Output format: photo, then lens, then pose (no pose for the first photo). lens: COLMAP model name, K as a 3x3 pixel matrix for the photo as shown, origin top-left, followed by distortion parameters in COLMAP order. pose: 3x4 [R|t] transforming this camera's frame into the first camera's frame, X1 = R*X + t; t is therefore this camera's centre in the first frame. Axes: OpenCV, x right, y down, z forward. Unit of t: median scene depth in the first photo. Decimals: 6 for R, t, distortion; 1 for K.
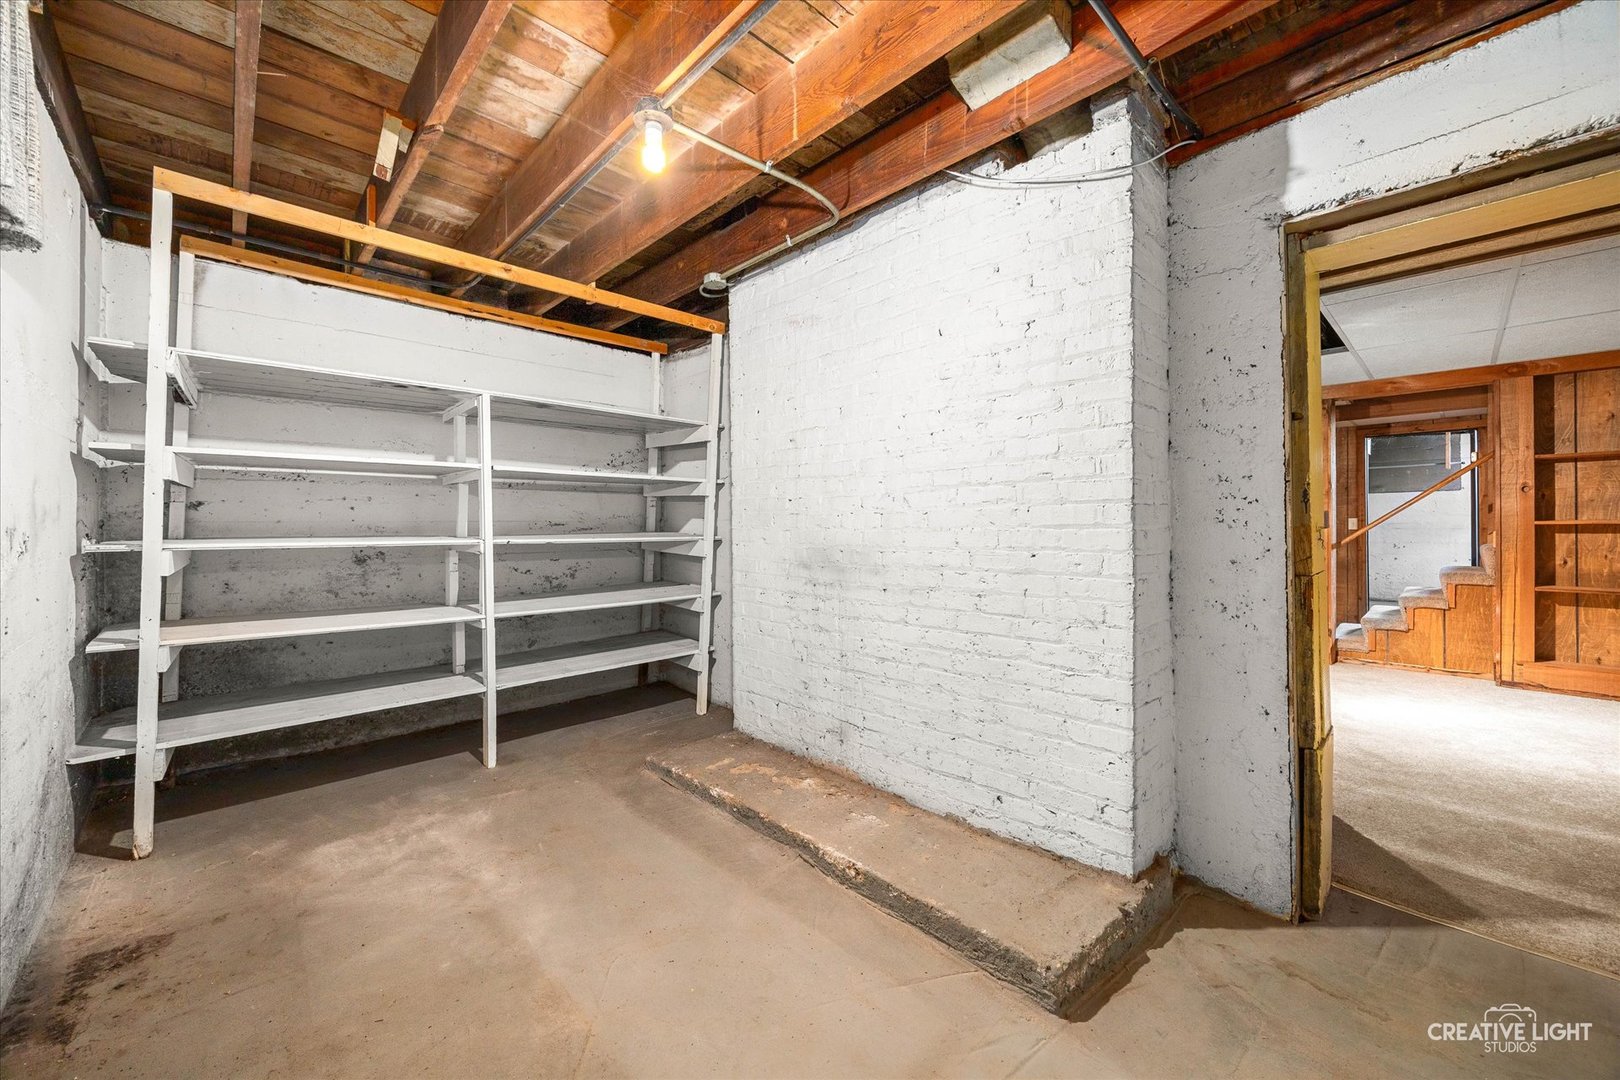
lens RADIAL K [[626.1, 0, 812.4], [0, 626.1, 529.9], [0, 0, 1]] dist [0.001996, 0.000094]
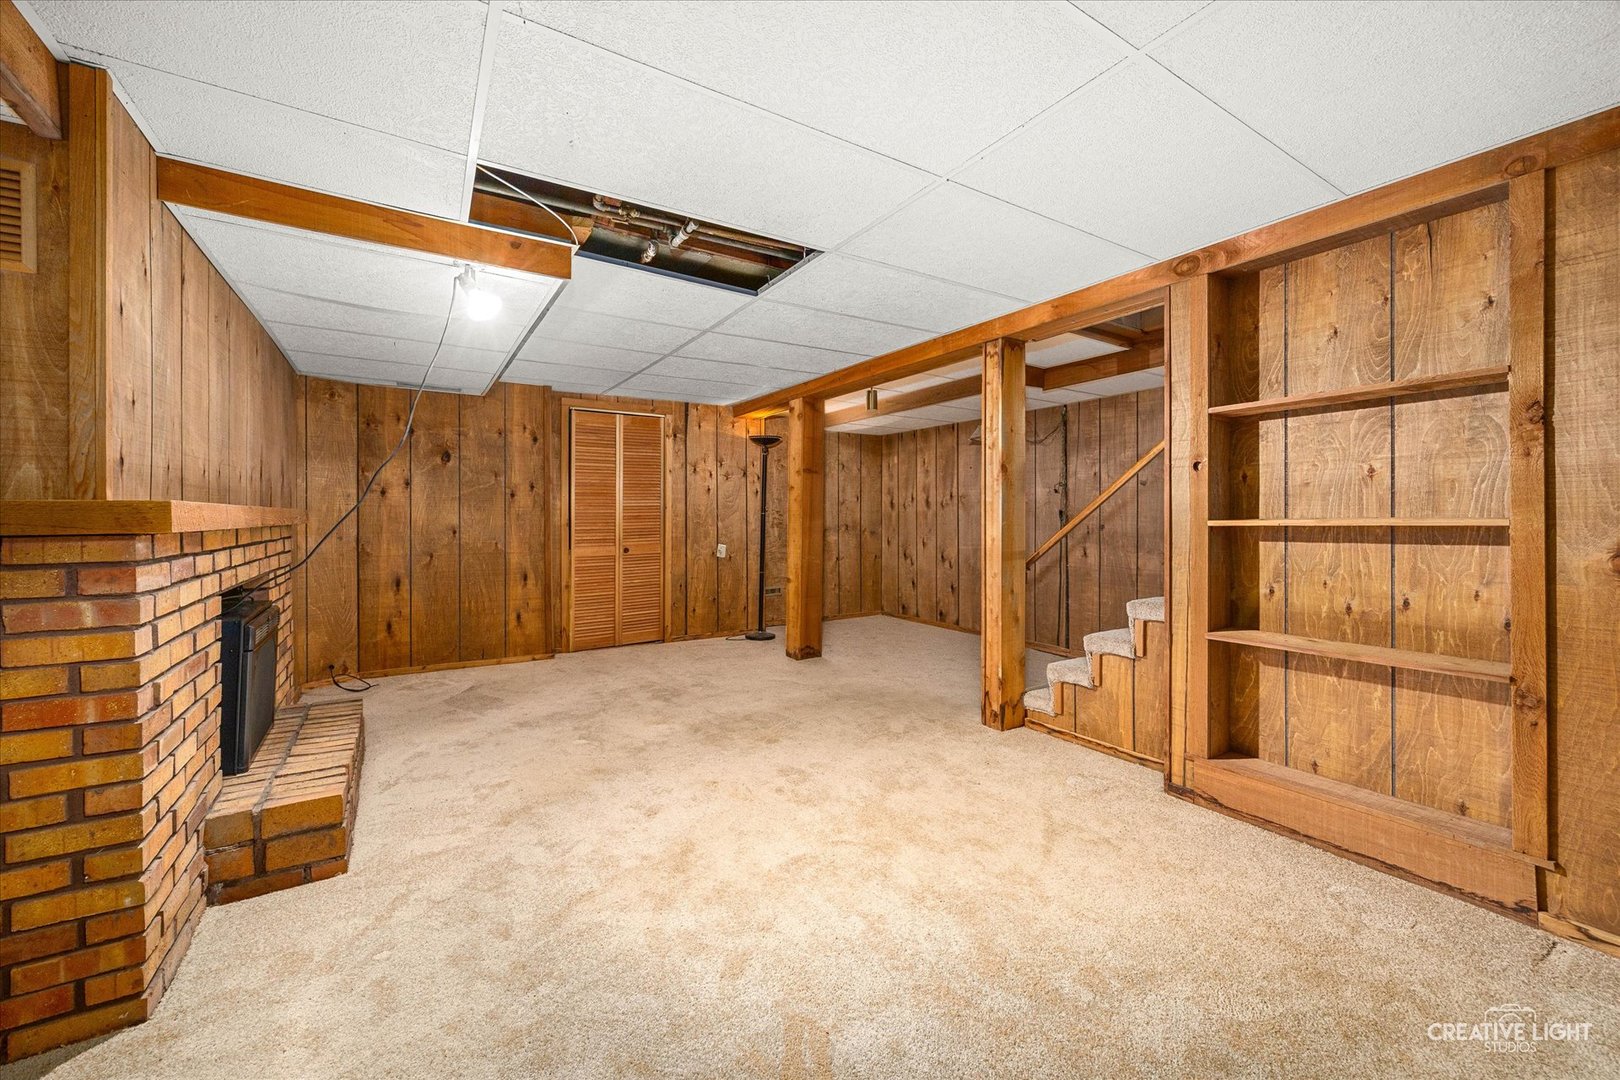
lens RADIAL K [[626.1, 0, 806.5], [0, 626.1, 527.8], [0, 0, 1]] dist [0.001996, 0.000094]
pose [[0.980617, 0.008316, -0.195758, 0.894150], [-0.007294, 0.999956, 0.005940, -0.007271], [0.195799, -0.004397, 0.980634, 0.348293]]
